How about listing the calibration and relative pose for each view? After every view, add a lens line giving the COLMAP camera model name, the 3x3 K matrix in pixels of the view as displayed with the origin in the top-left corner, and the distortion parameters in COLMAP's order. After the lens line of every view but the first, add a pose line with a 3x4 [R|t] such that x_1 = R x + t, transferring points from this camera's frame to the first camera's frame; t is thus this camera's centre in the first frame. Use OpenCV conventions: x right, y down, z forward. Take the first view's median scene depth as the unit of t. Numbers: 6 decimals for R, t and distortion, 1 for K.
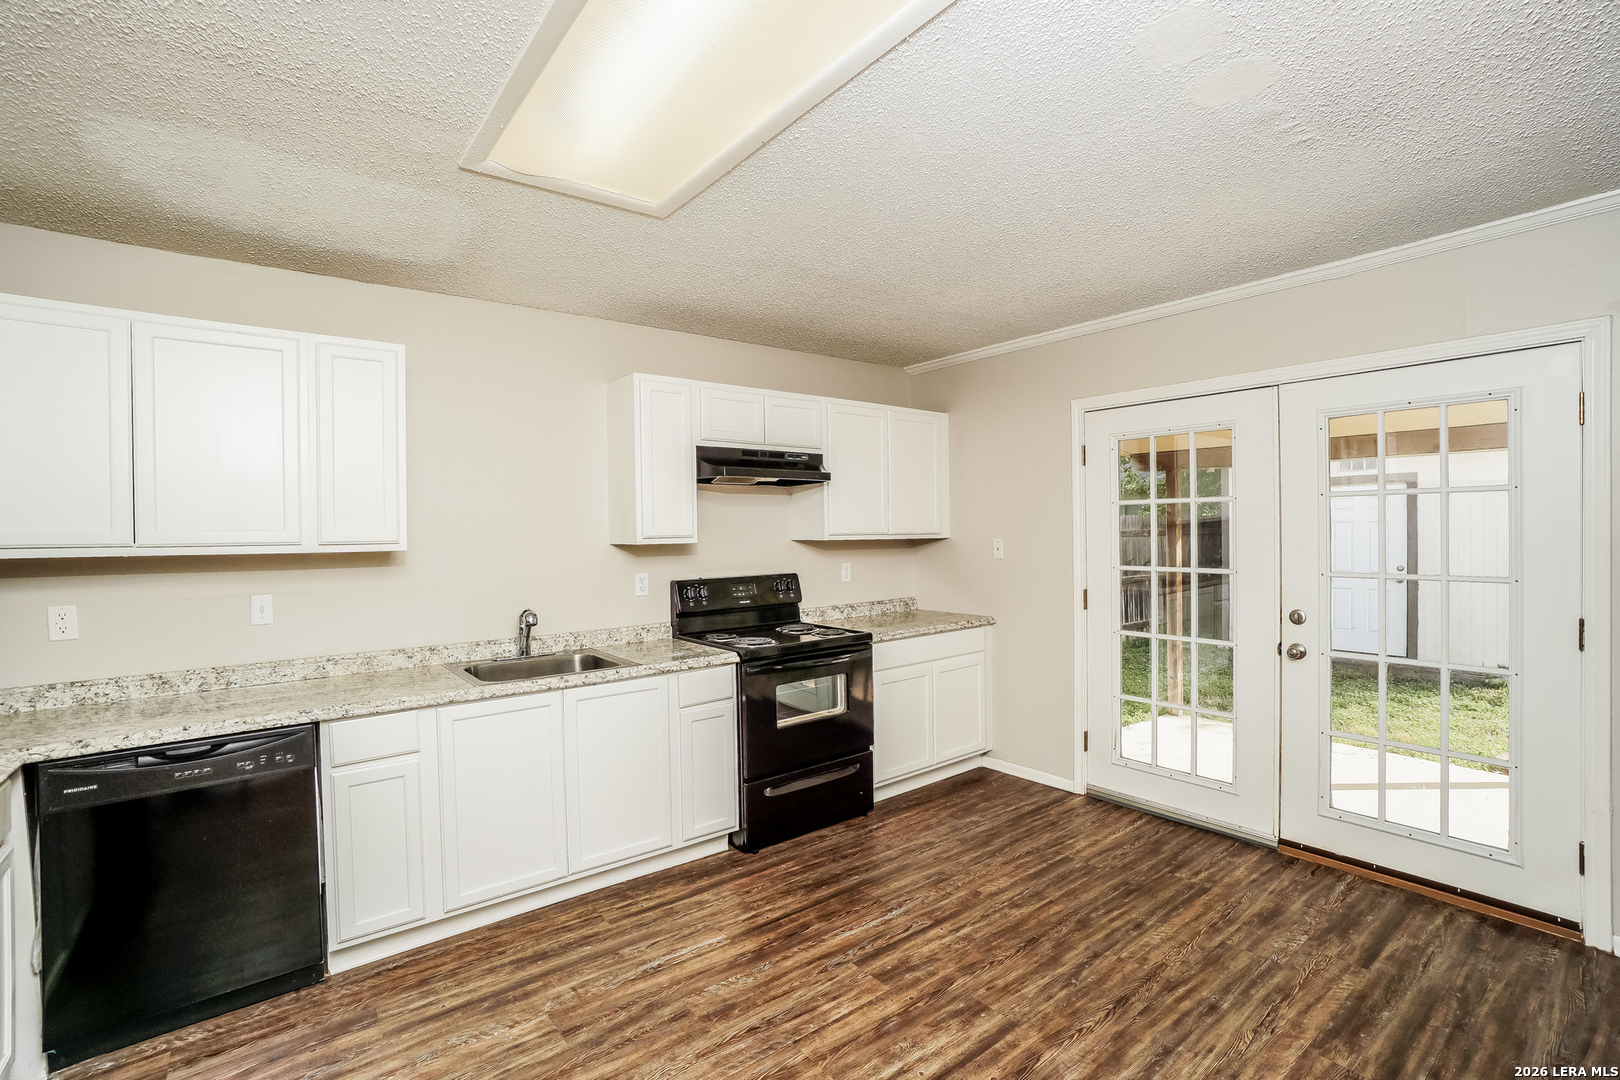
lens RADIAL K [[718.7, 0, 803.0], [0, 718.7, 536.8], [0, 0, 1]] dist [-0.031731, 0.006742]
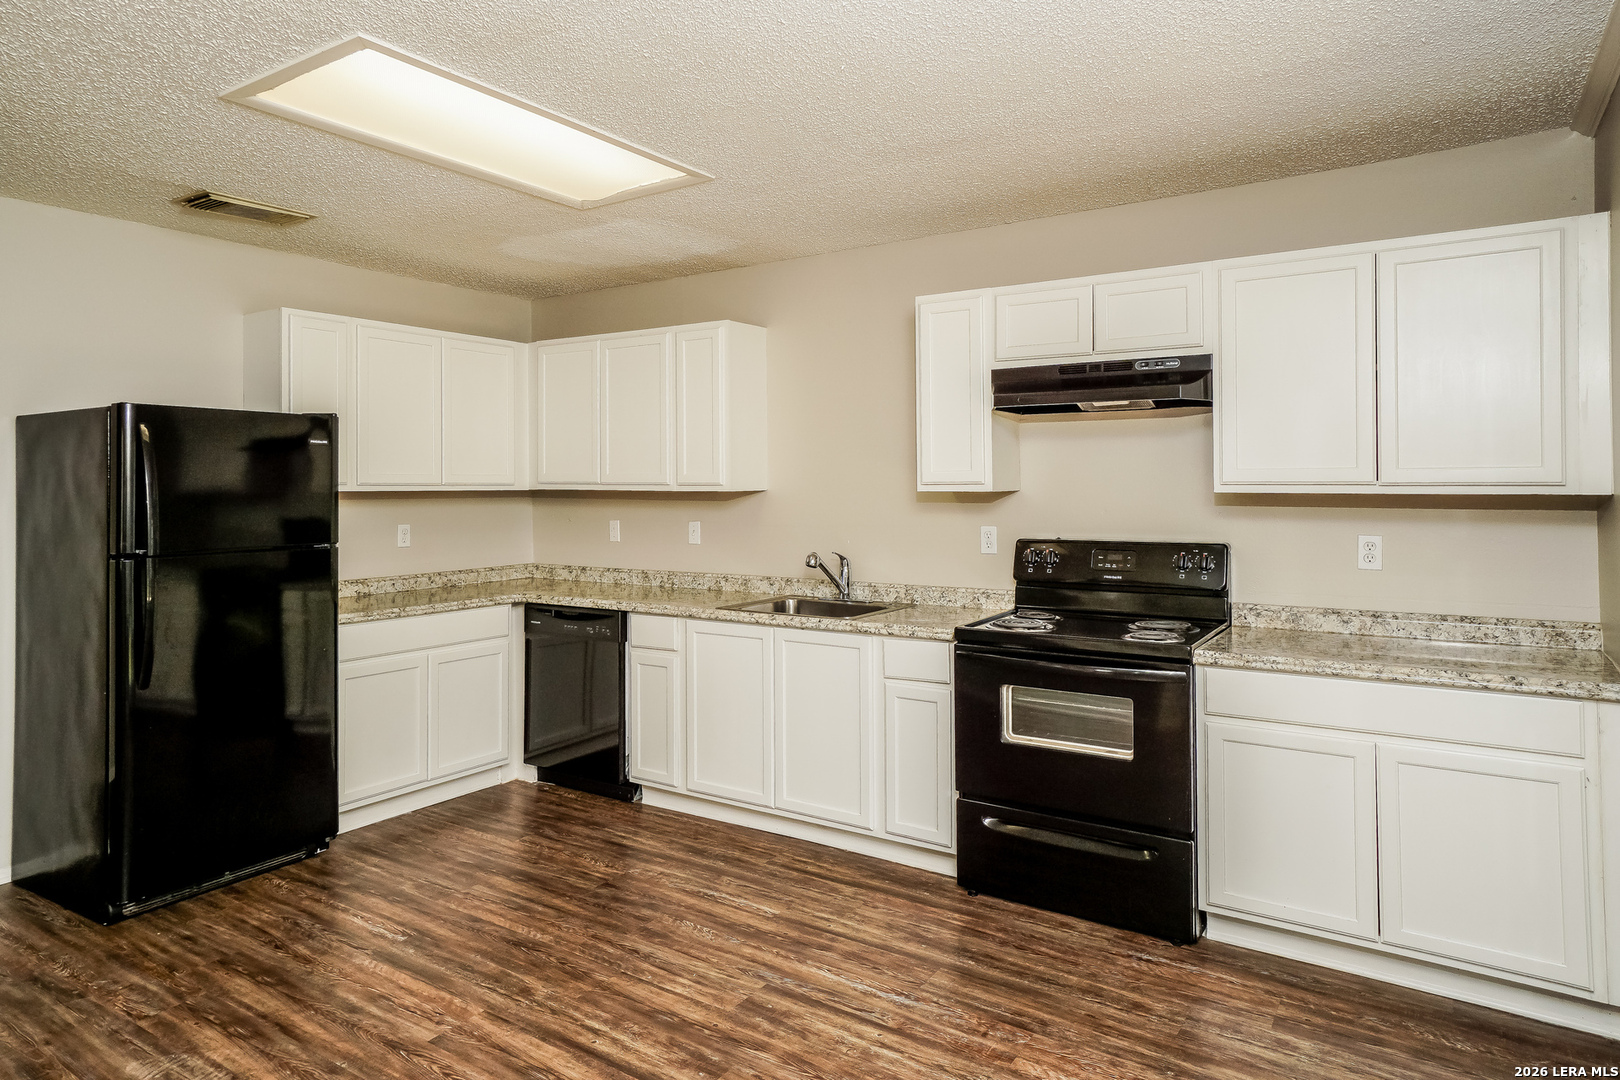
lens RADIAL K [[1006.3, 0, 763.2], [0, 1006.3, 470.3], [0, 0, 1]] dist [0.016180, 0.005488]
pose [[0.310097, 0.017822, -0.950538, 1.077229], [0.008272, 0.999736, 0.021444, -0.054133], [0.950669, -0.014512, 0.309868, 0.534970]]
